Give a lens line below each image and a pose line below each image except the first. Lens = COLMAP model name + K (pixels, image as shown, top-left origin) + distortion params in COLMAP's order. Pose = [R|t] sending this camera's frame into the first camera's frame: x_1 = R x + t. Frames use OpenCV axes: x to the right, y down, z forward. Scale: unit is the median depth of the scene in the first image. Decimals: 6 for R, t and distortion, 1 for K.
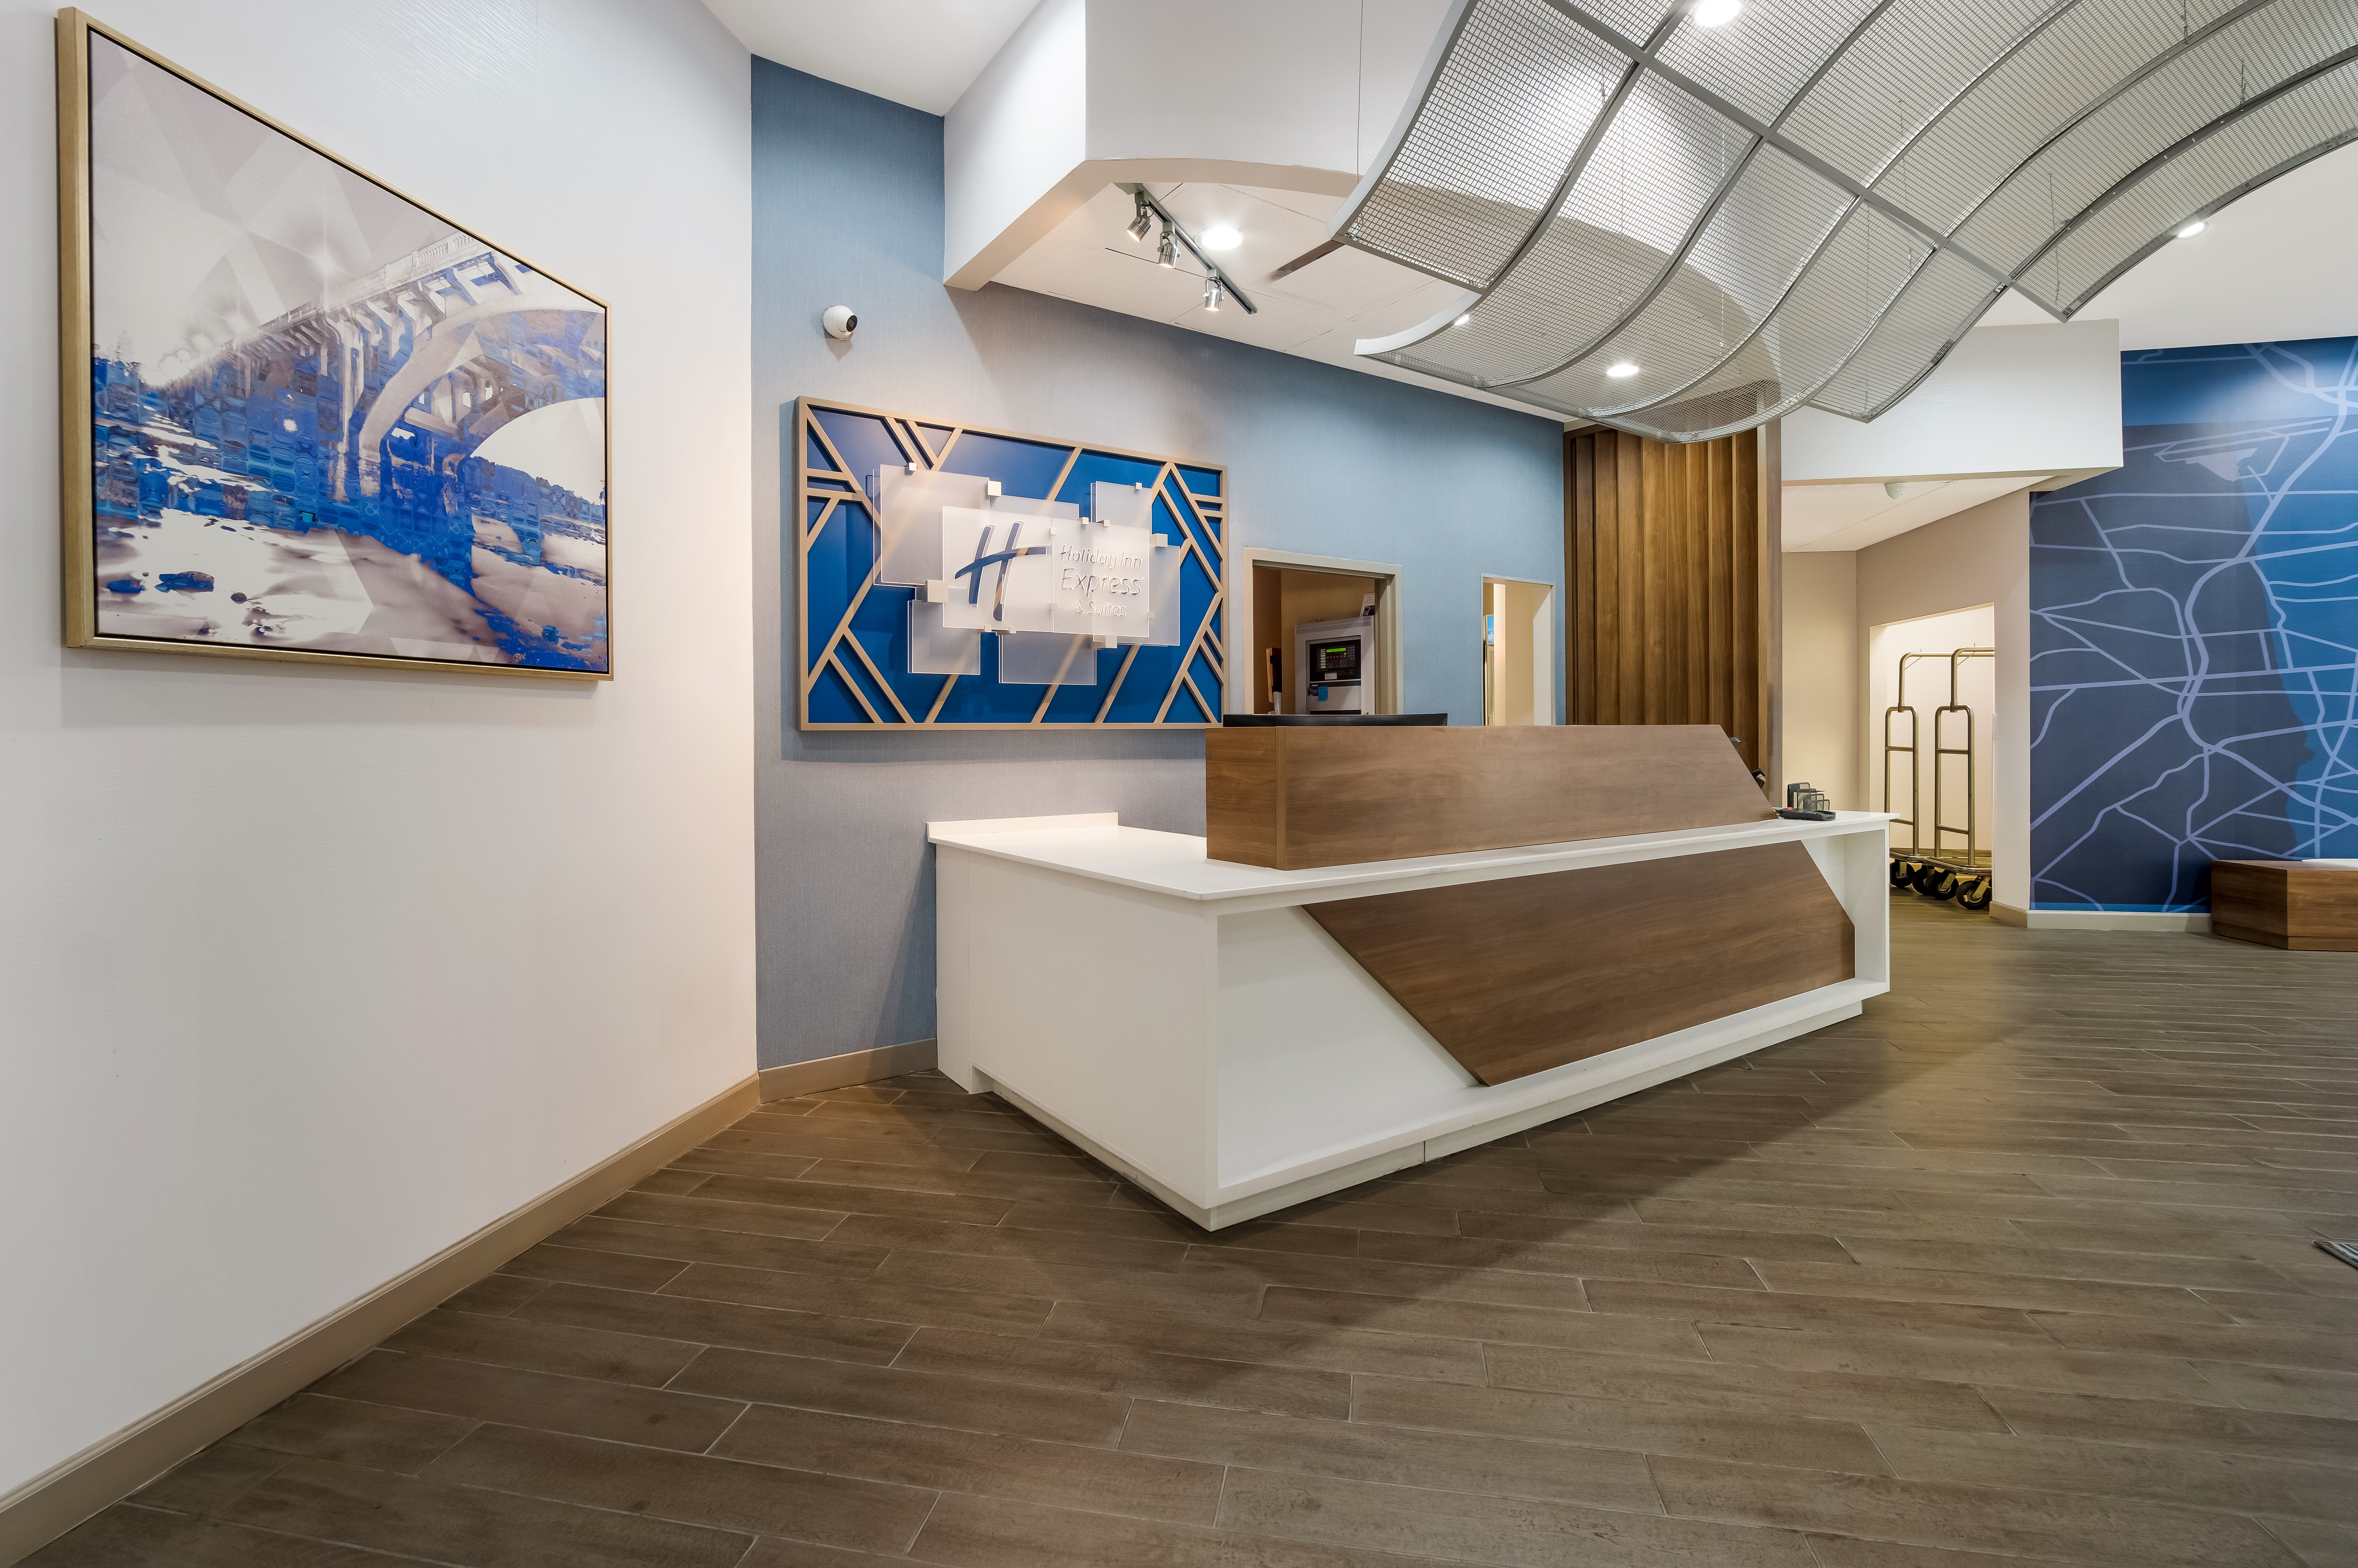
lens RADIAL K [[1081.8, 0, 1164.8], [0, 1081.8, 742.2], [0, 0, 1]] dist [-0.029554, 0.010677]
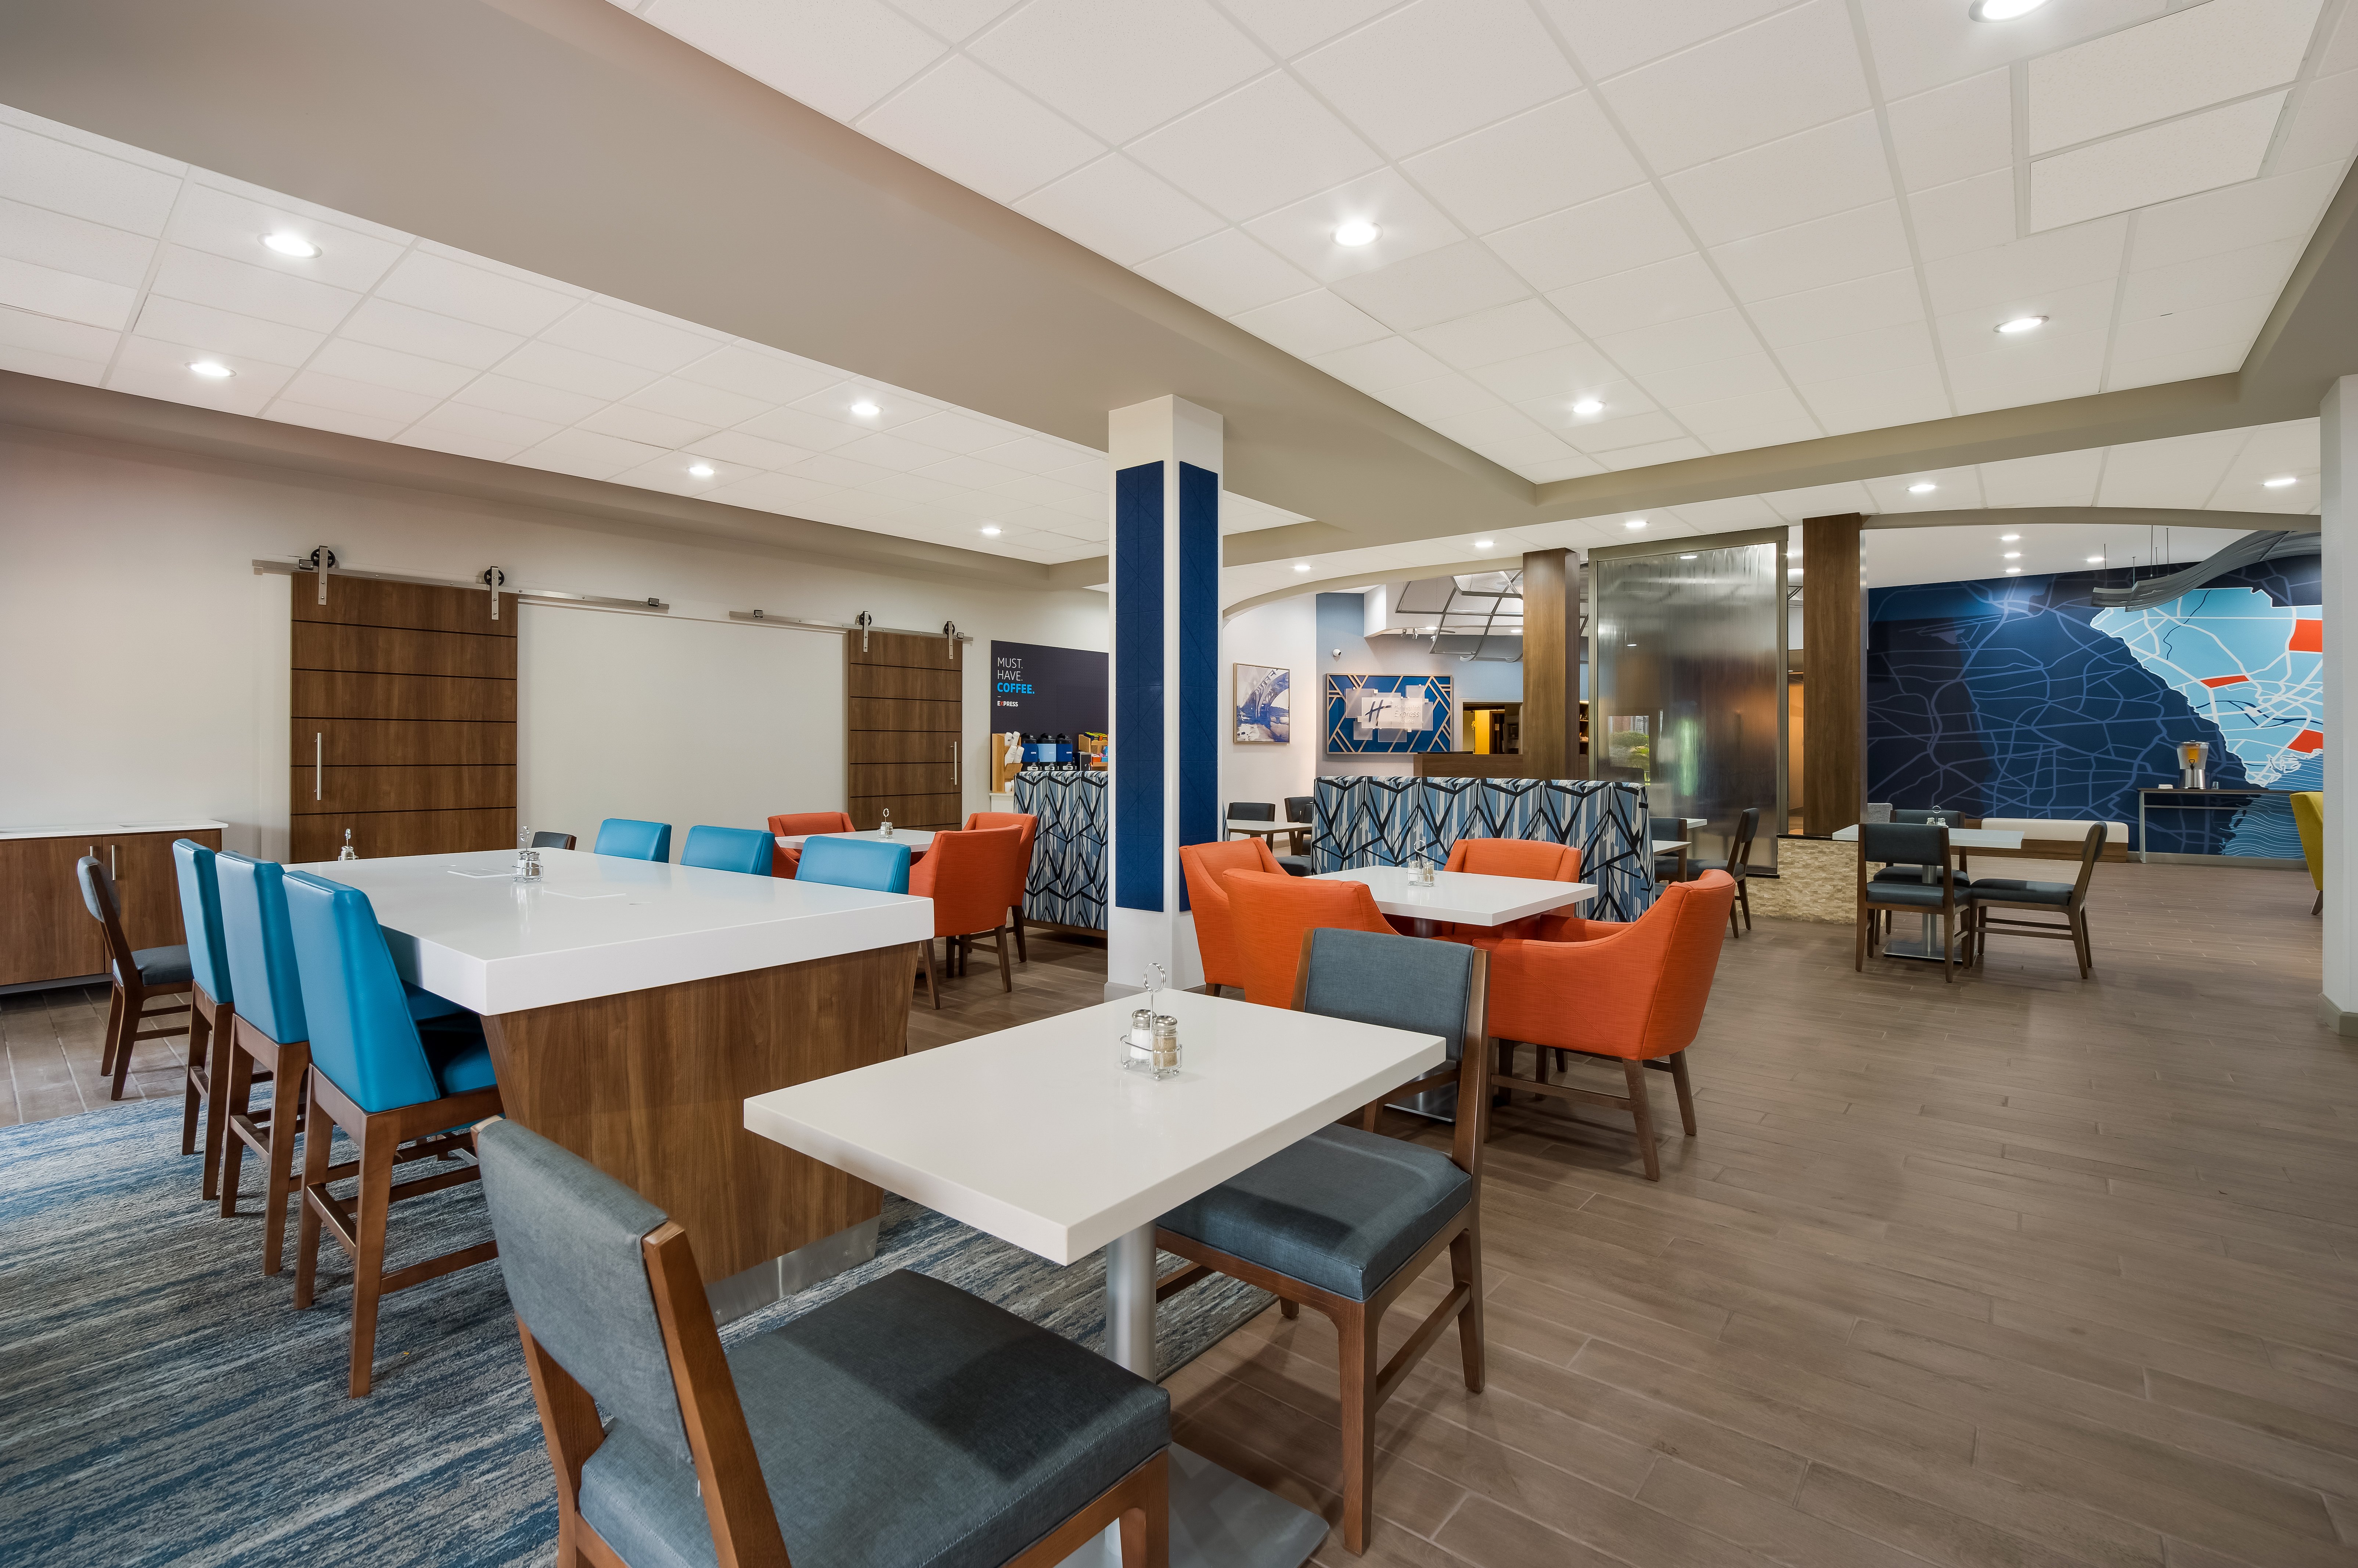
lens RADIAL K [[1045.2, 0, 1179.0], [0, 1045.2, 784.0], [0, 0, 1]] dist [-0.000350, 0.000041]
pose [[0.877564, 0.021389, -0.478982, 1.186084], [-0.013270, 0.999705, 0.020330, 0.034177], [0.479276, -0.011485, 0.877589, -3.042890]]
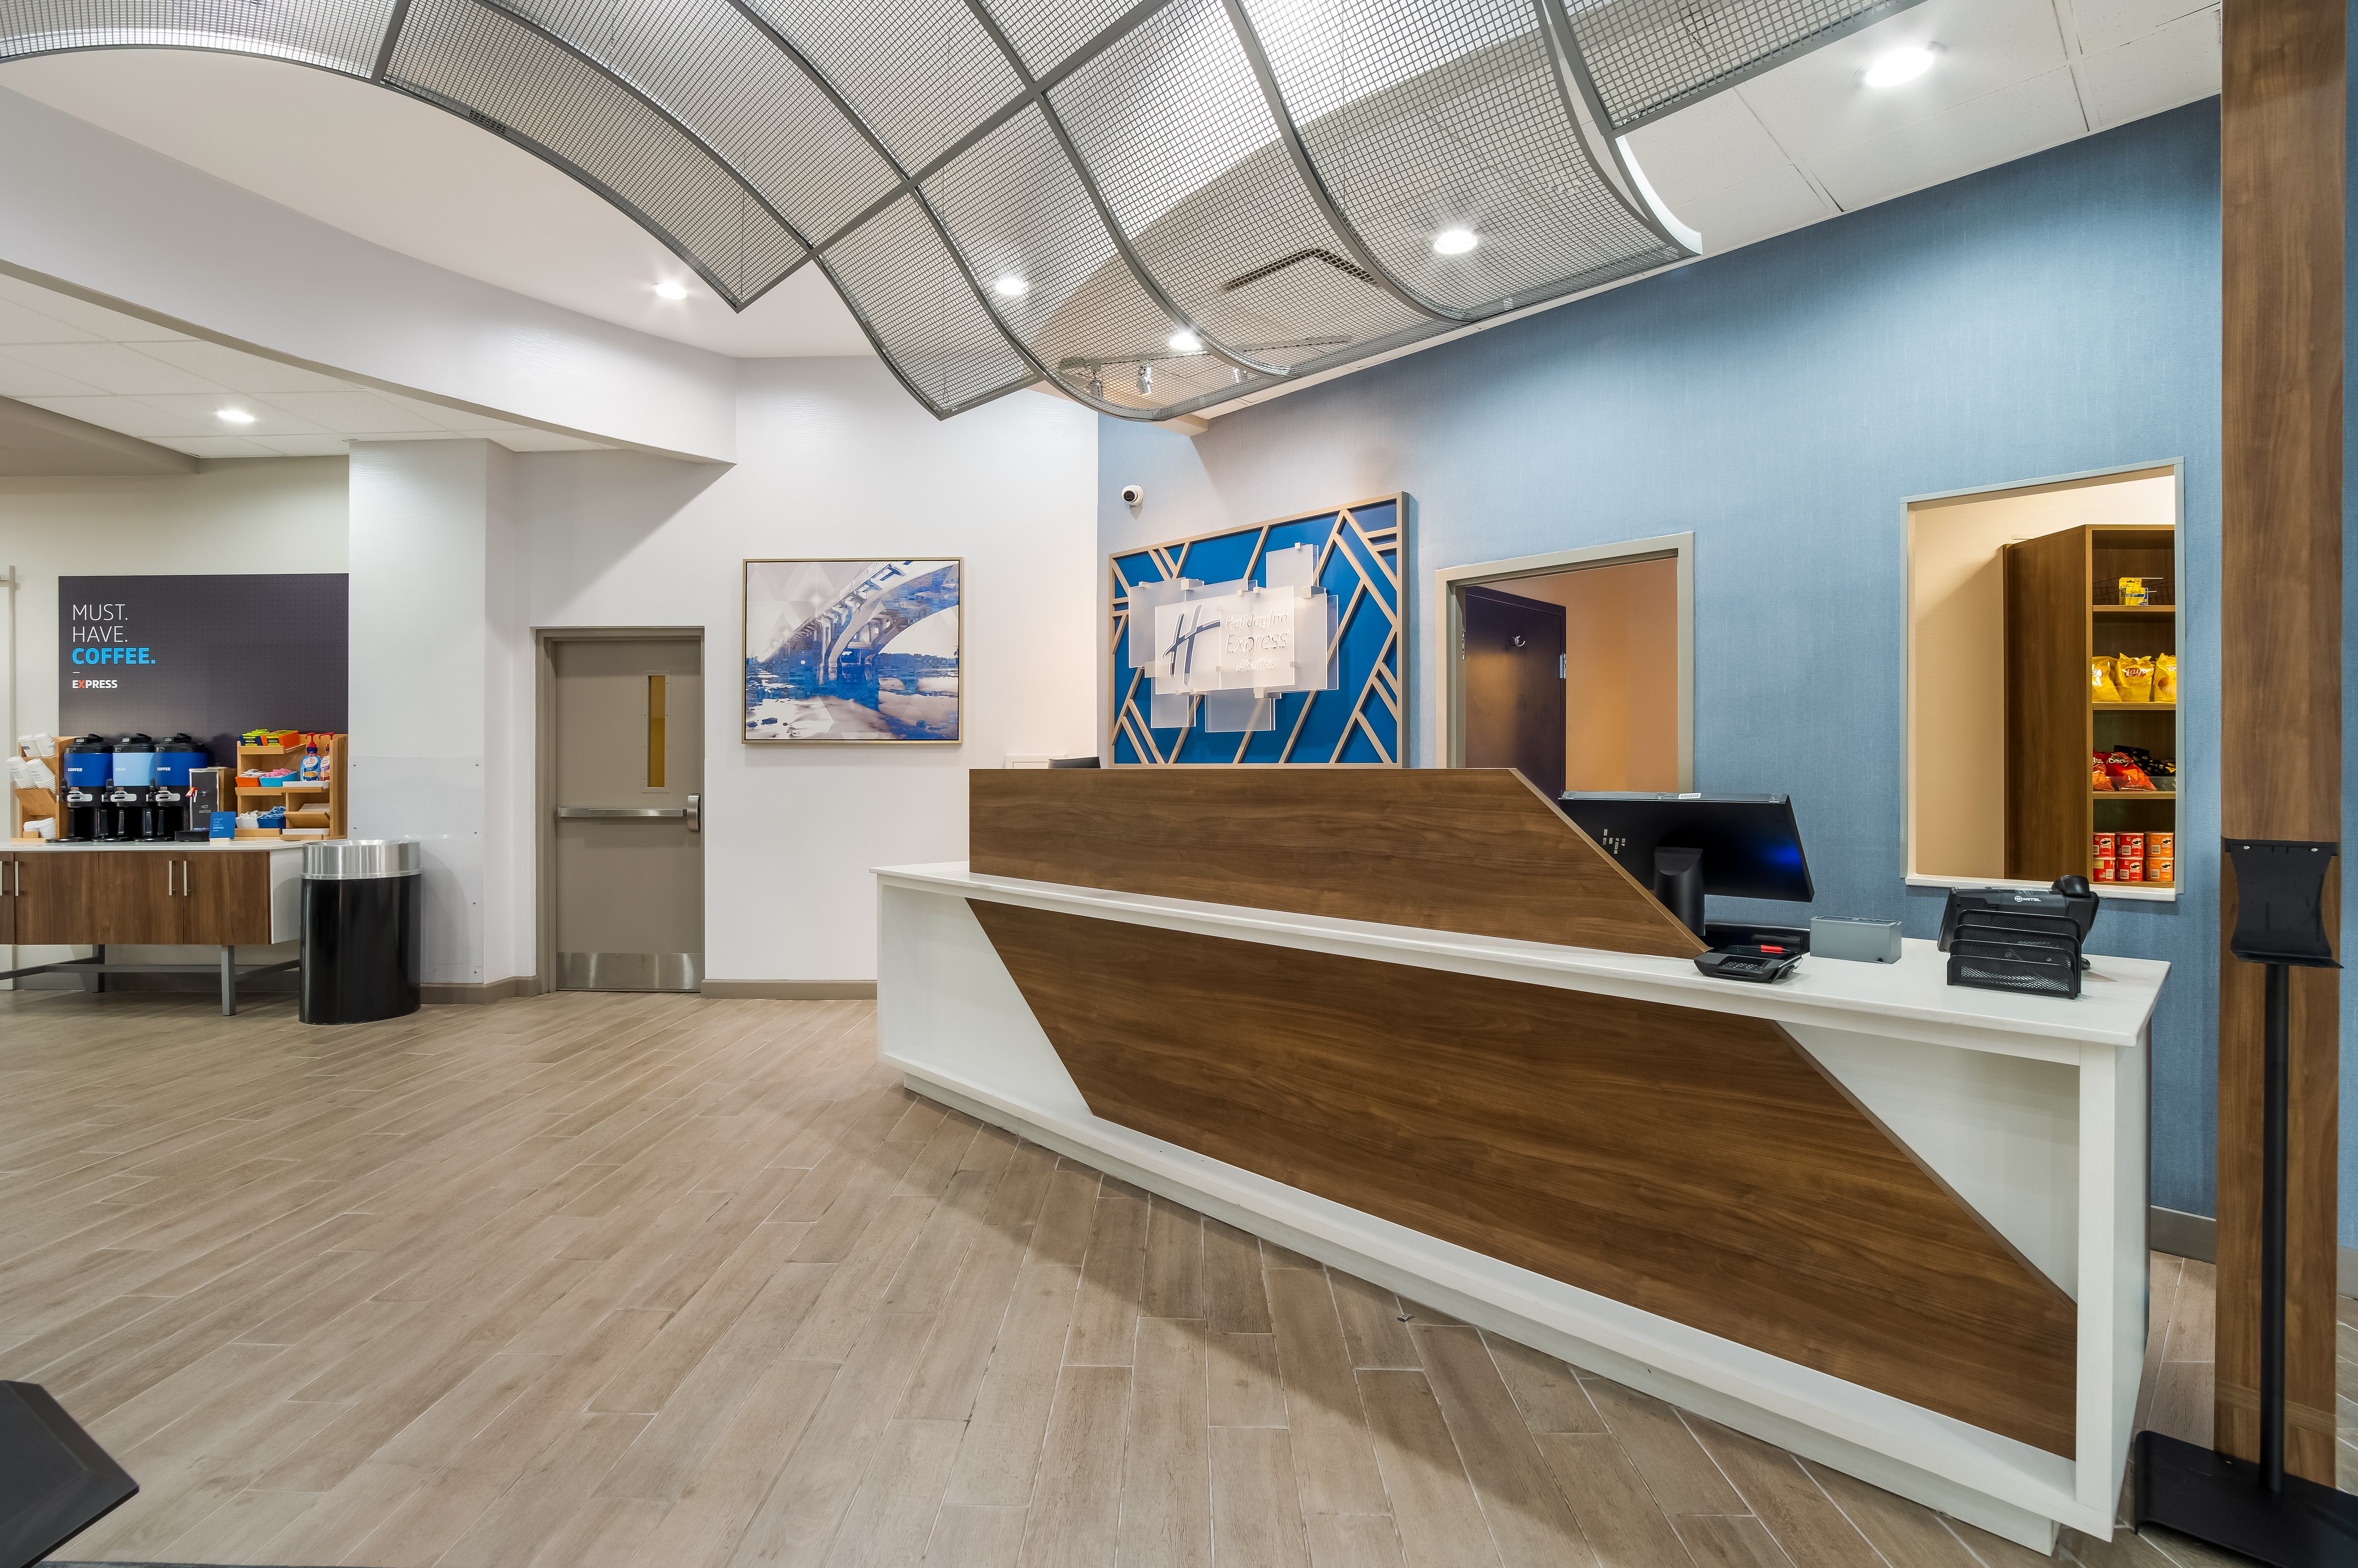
lens RADIAL K [[1111.6, 0, 1179.0], [0, 1111.6, 784.0], [0, 0, 1]] dist [-0.015581, 0.000262]
pose [[0.157173, 0.020387, -0.987361, 1.366672], [-0.011910, 0.999753, 0.018747, -0.021442], [0.987499, 0.008813, 0.157377, 0.907502]]
